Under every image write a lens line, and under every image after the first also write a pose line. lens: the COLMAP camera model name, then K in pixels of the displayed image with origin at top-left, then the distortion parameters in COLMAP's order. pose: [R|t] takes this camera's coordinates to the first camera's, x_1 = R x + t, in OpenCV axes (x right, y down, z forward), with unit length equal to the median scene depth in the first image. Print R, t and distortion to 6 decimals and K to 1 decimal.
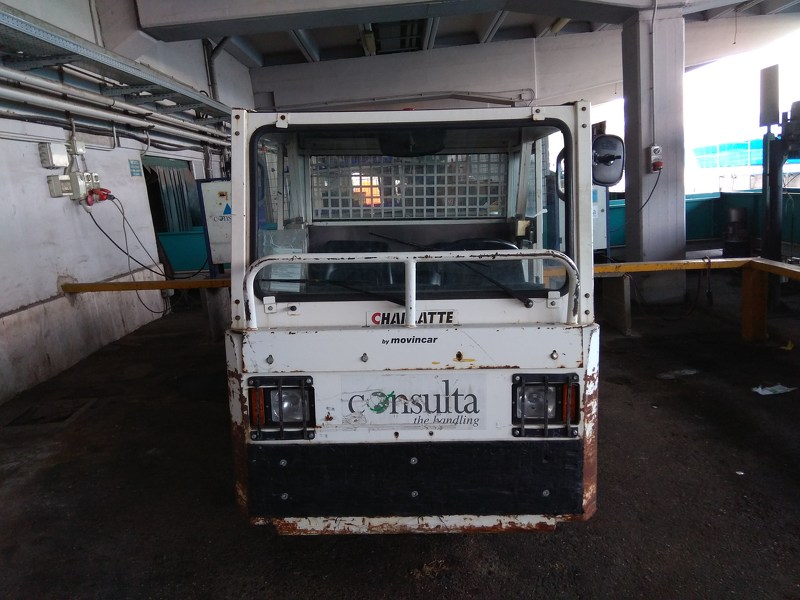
lens RADIAL K [[601.5, 0, 400.0], [0, 601.5, 300.0], [0, 0, 1]] dist [0.102484, -0.152269]
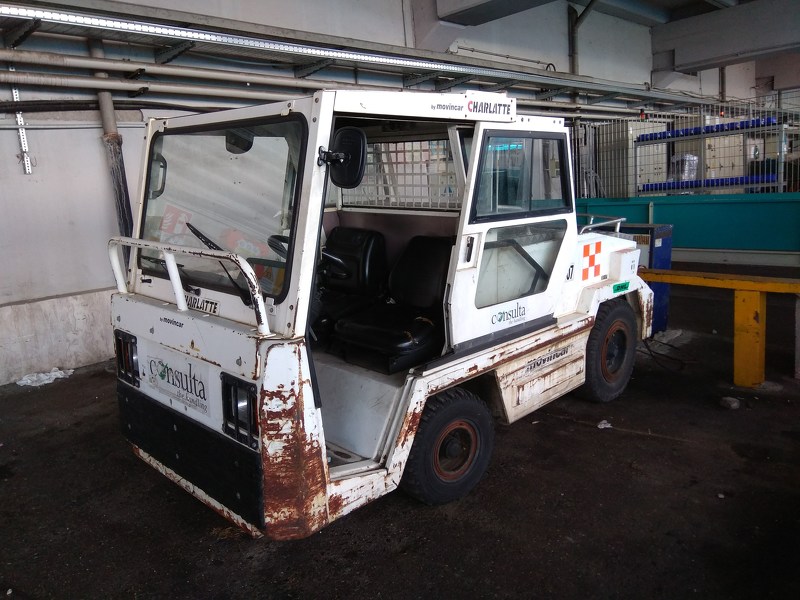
lens RADIAL K [[601.5, 0, 400.0], [0, 601.5, 300.0], [0, 0, 1]] dist [0.102484, -0.152269]
pose [[0.732844, 0.146504, -0.664436, 1.046205], [-0.110952, 0.989204, 0.095739, -0.125750], [0.671289, 0.003559, 0.741187, 0.430783]]
